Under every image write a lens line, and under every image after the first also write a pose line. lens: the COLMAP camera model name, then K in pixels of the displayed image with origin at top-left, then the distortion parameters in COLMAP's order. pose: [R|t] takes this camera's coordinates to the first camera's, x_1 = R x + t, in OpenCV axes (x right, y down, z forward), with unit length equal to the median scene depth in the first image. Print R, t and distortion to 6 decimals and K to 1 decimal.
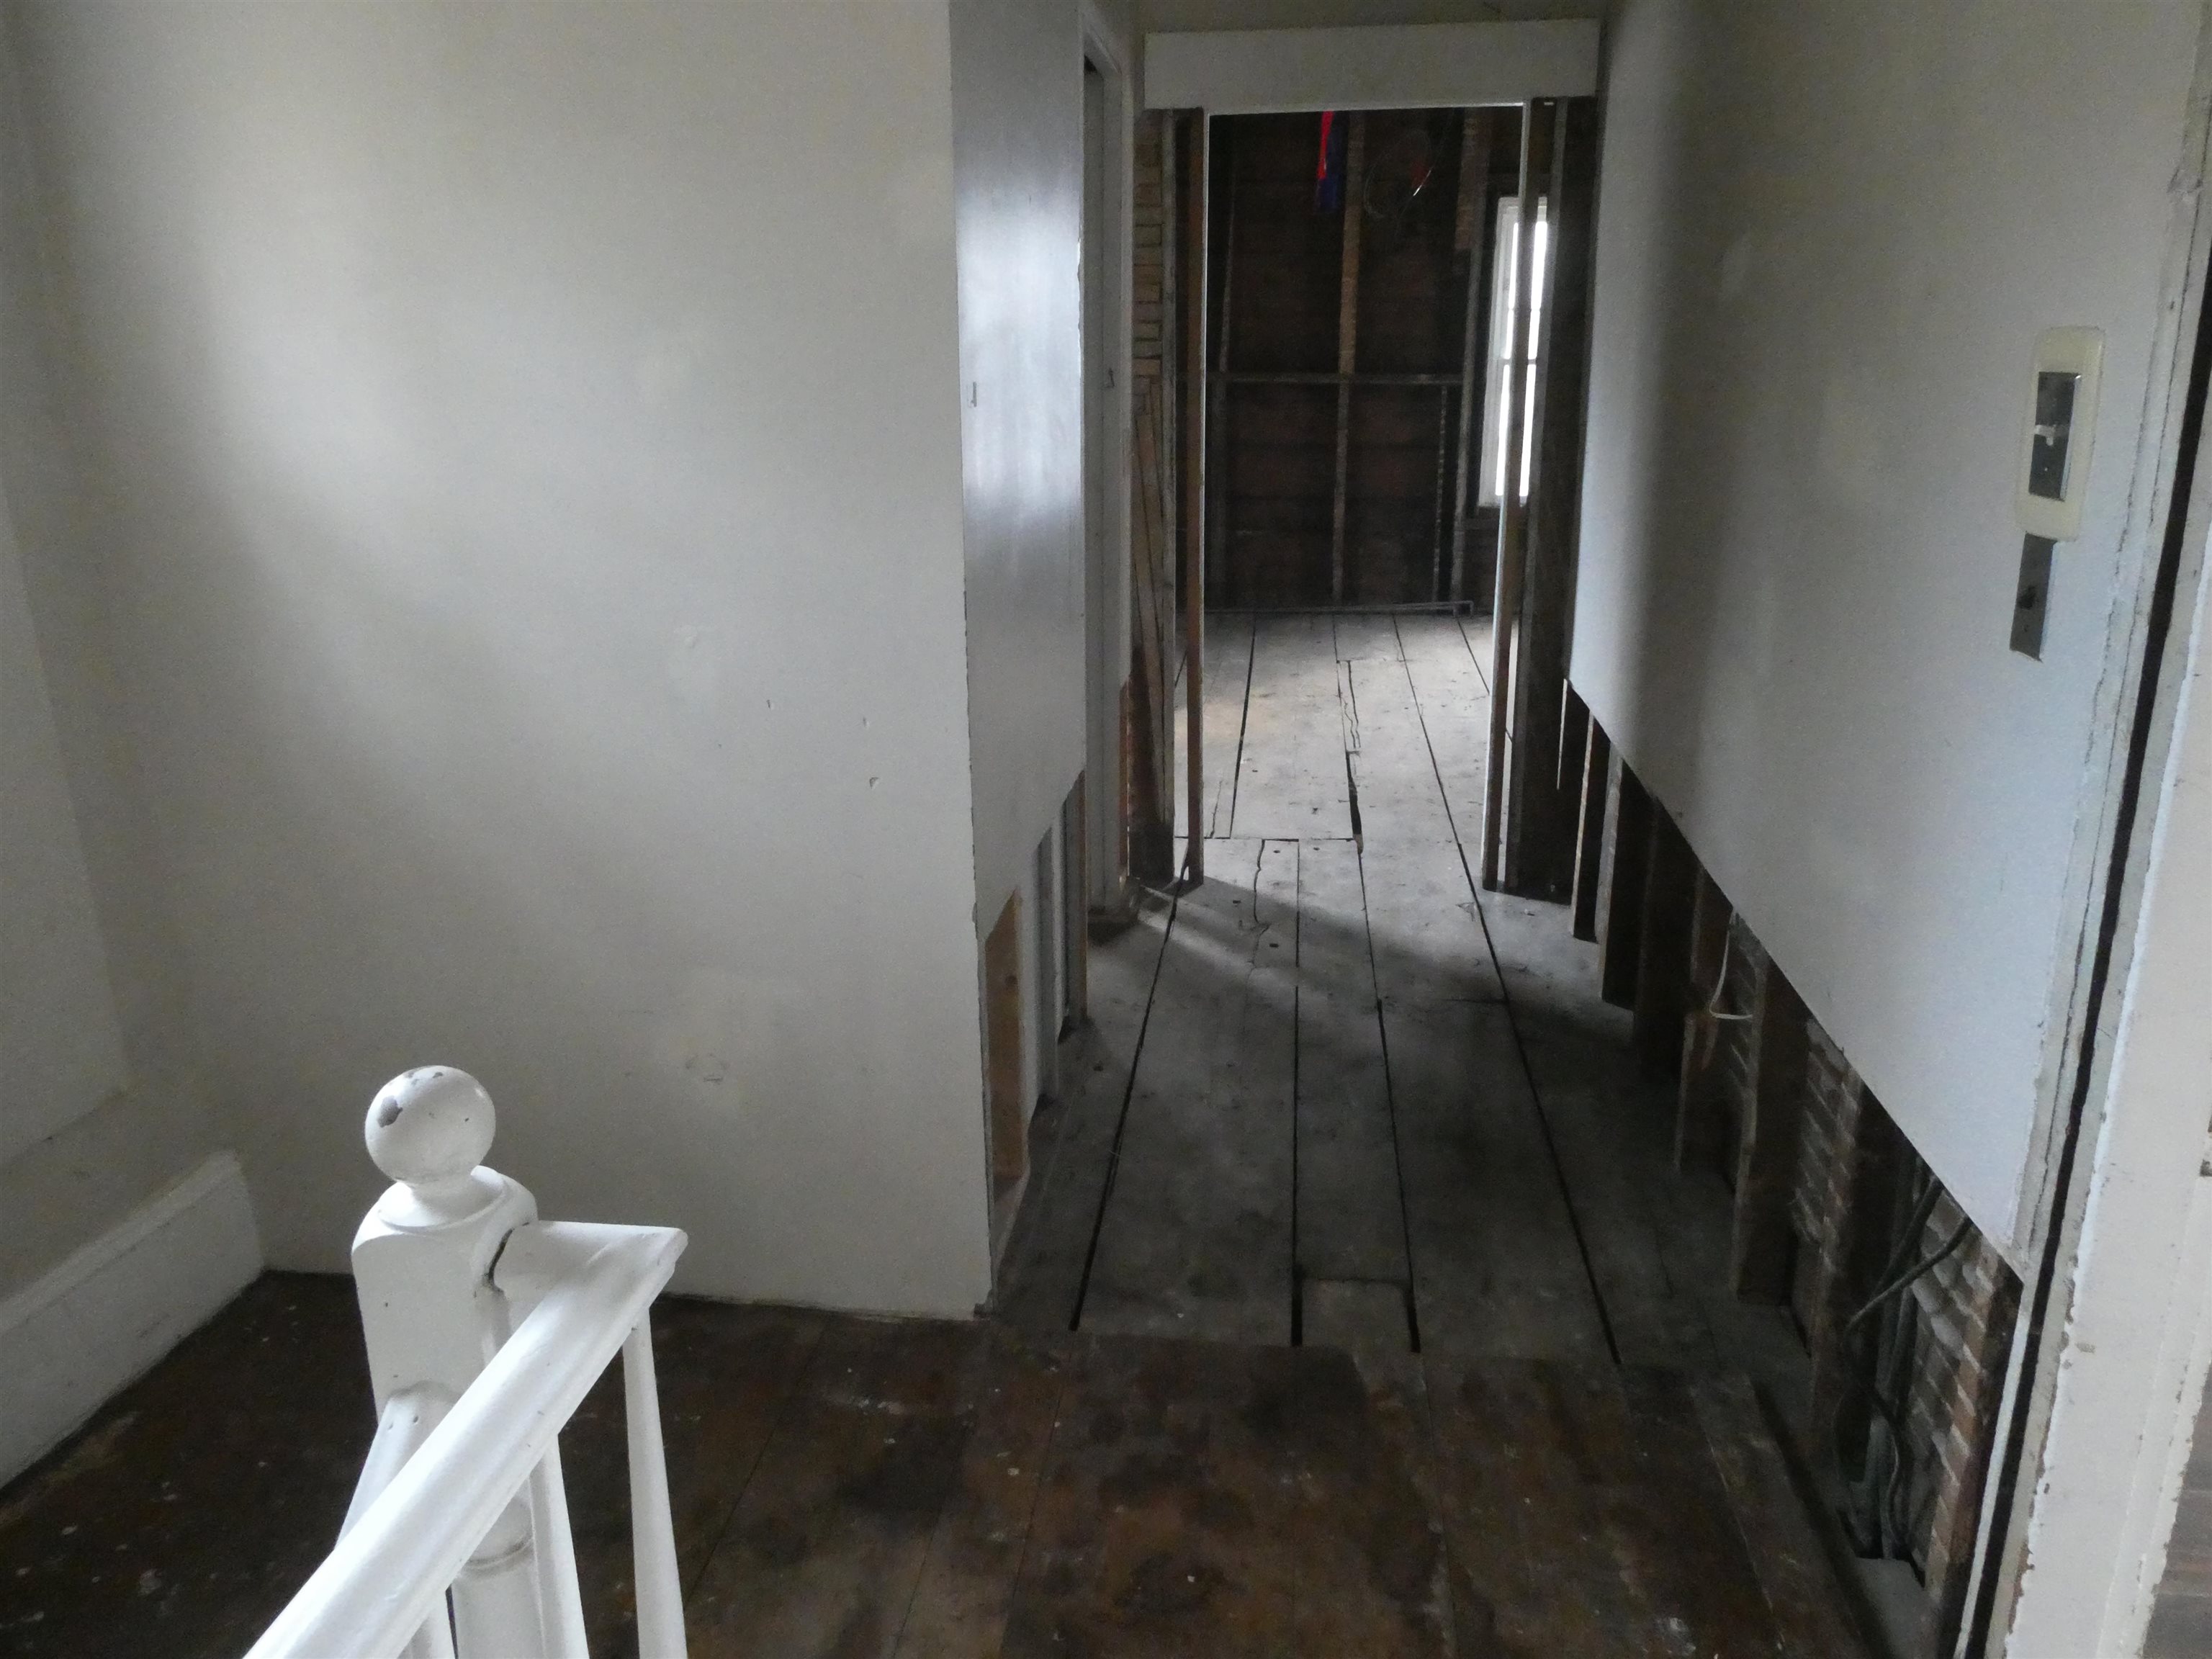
lens RADIAL K [[1581.6, 0, 1106.0], [0, 1581.6, 829.5], [0, 0, 1]] dist [0.005752, -0.004726]
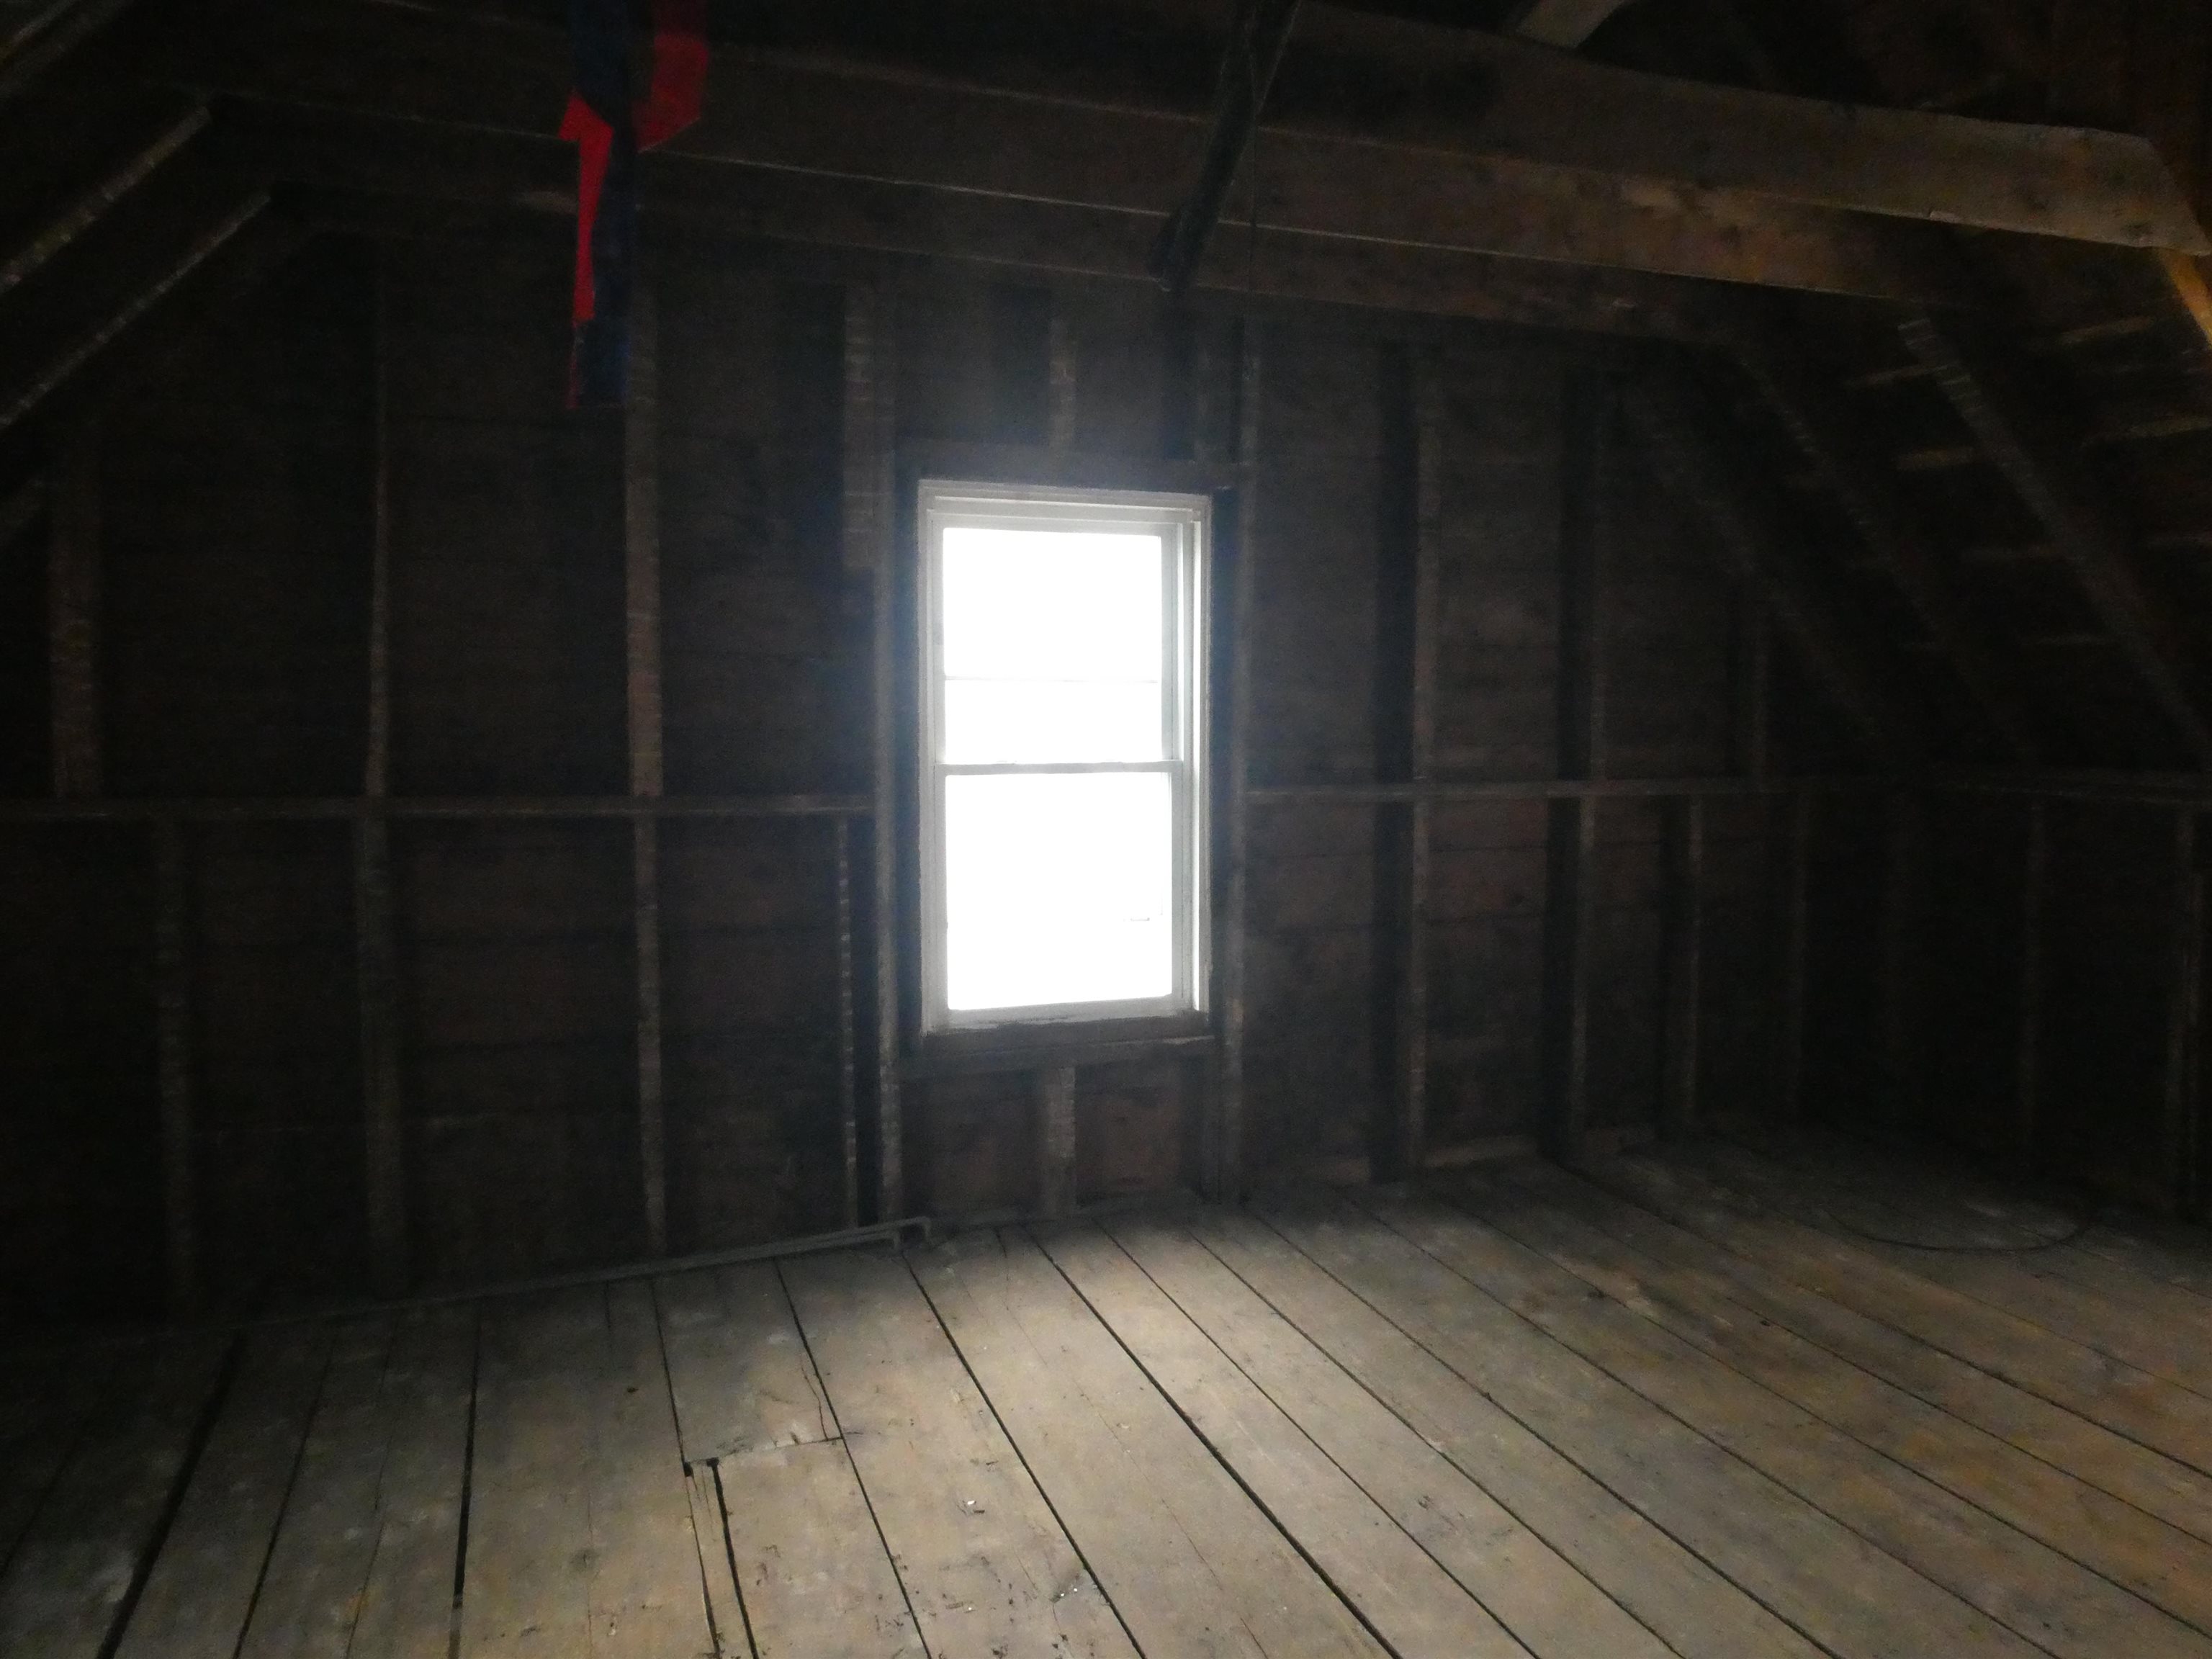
lens RADIAL K [[1581.6, 0, 1106.0], [0, 1581.6, 829.5], [0, 0, 1]] dist [0.005752, -0.004726]
pose [[0.895773, -0.026727, 0.443707, 0.058837], [0.129047, 0.970837, -0.202046, -0.156368], [-0.425367, 0.238247, 0.873099, 0.498700]]
